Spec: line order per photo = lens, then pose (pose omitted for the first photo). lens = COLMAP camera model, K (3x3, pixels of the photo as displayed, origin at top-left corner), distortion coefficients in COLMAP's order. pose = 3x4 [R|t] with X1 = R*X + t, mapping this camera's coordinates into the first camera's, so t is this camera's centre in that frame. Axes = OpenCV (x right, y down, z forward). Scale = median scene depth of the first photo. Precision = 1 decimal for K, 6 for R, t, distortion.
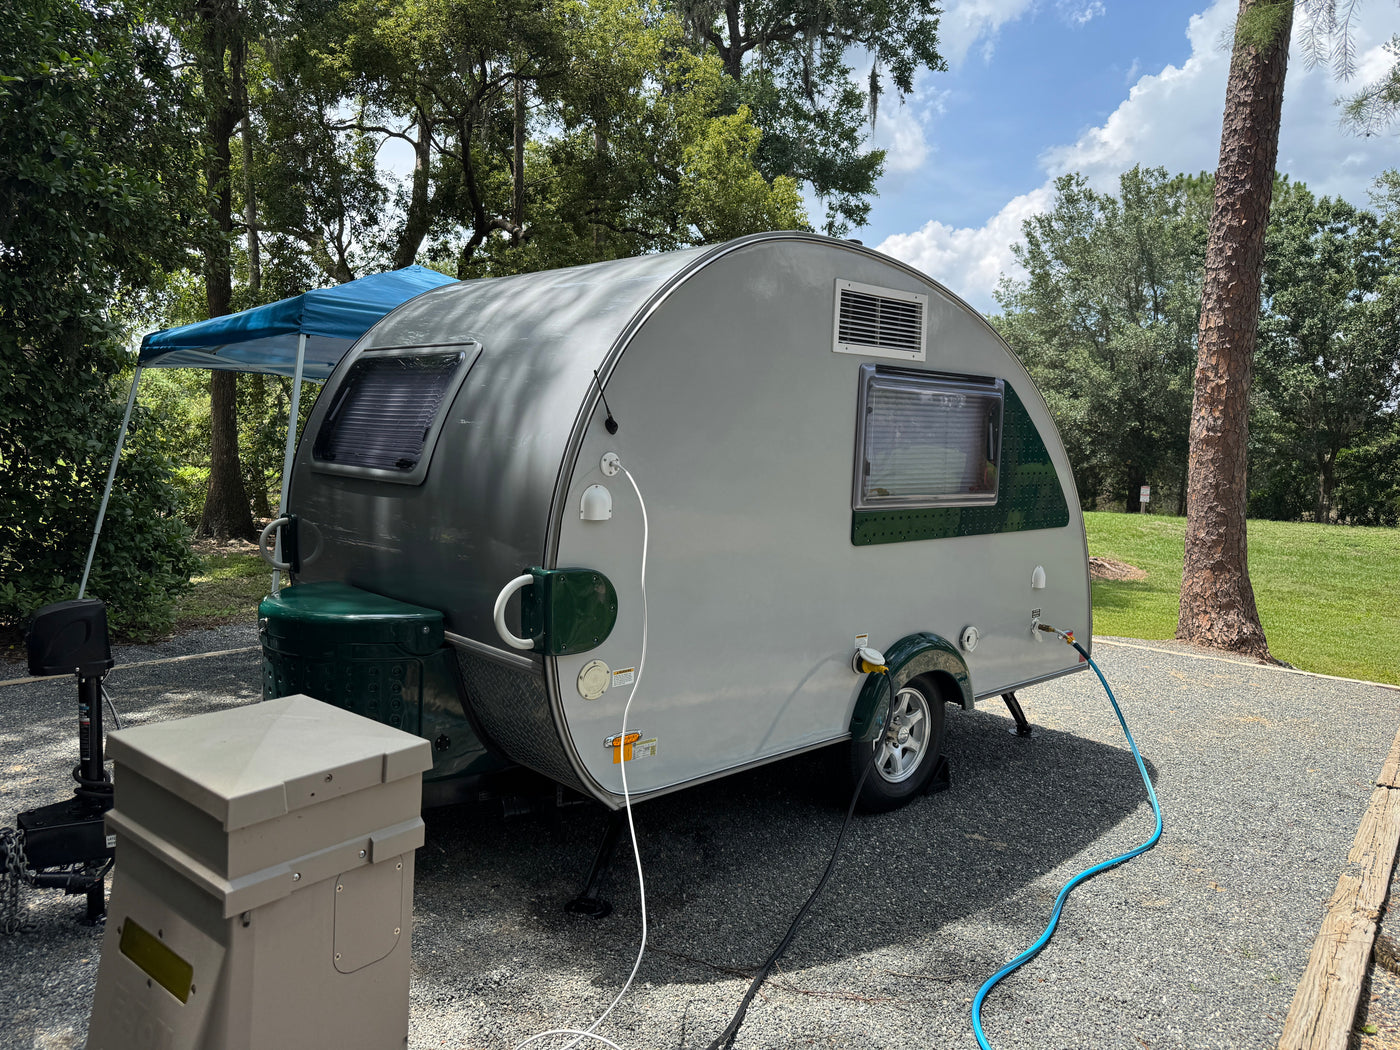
lens RADIAL K [[1024.0, 0, 700.0], [0, 1024.0, 525.0], [0, 0, 1]] dist [-0.002263, -0.001144]
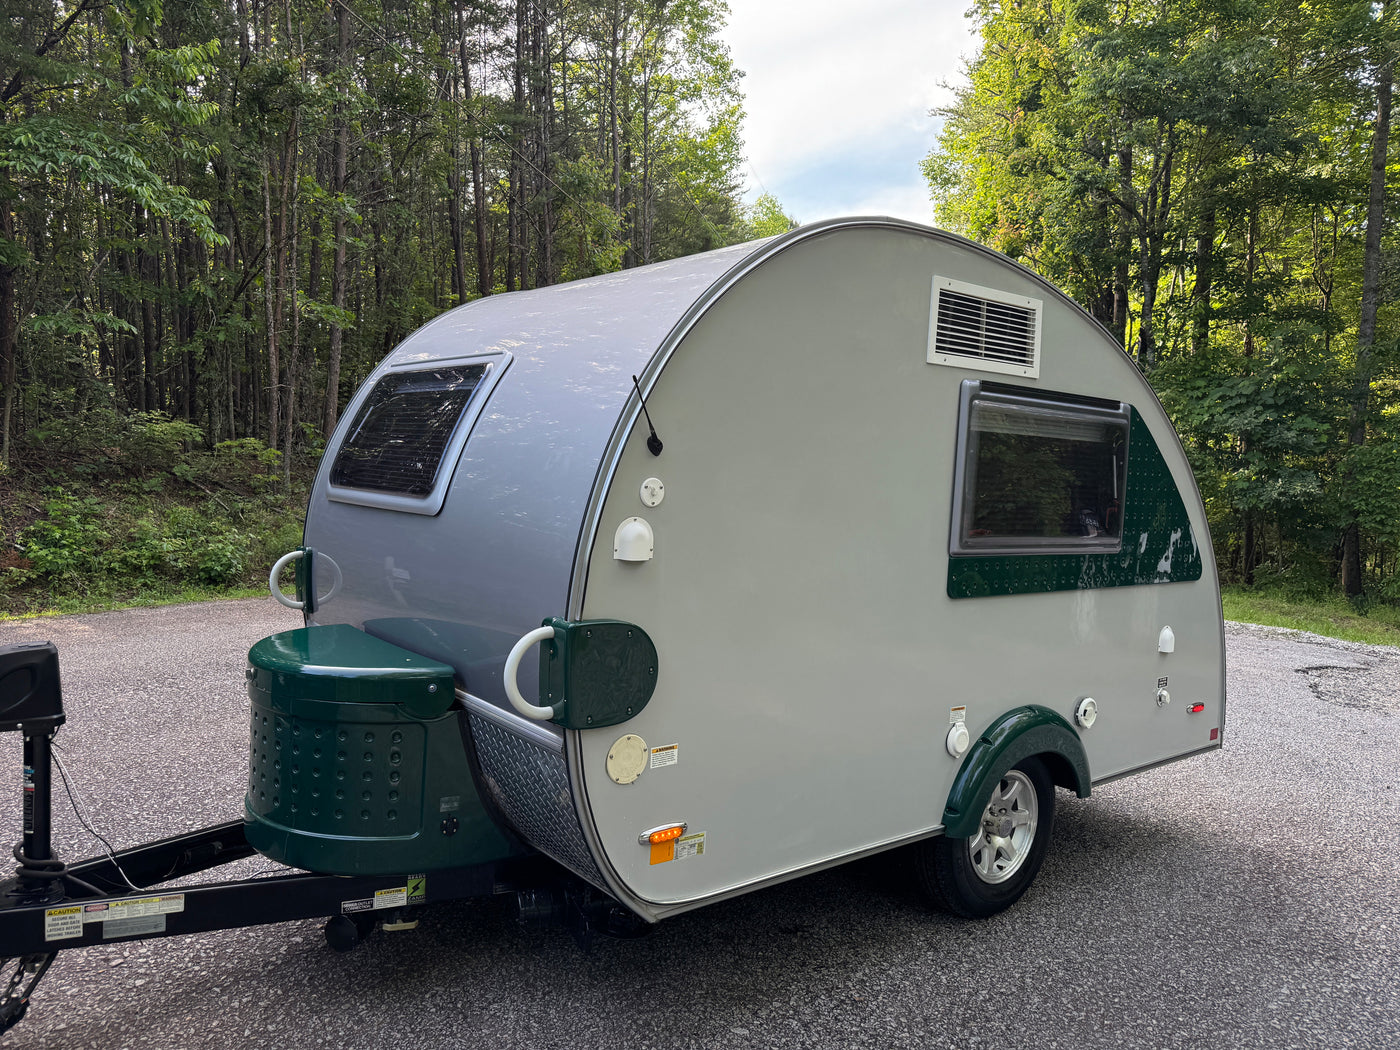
lens RADIAL K [[1024.0, 0, 700.0], [0, 1024.0, 525.0], [0, 0, 1]] dist [-0.002263, -0.001144]
pose [[0.997551, 0.017555, -0.067702, 0.003664], [-0.020418, 0.998916, -0.041829, -0.000175], [0.066895, 0.043109, 0.996828, 0.166368]]
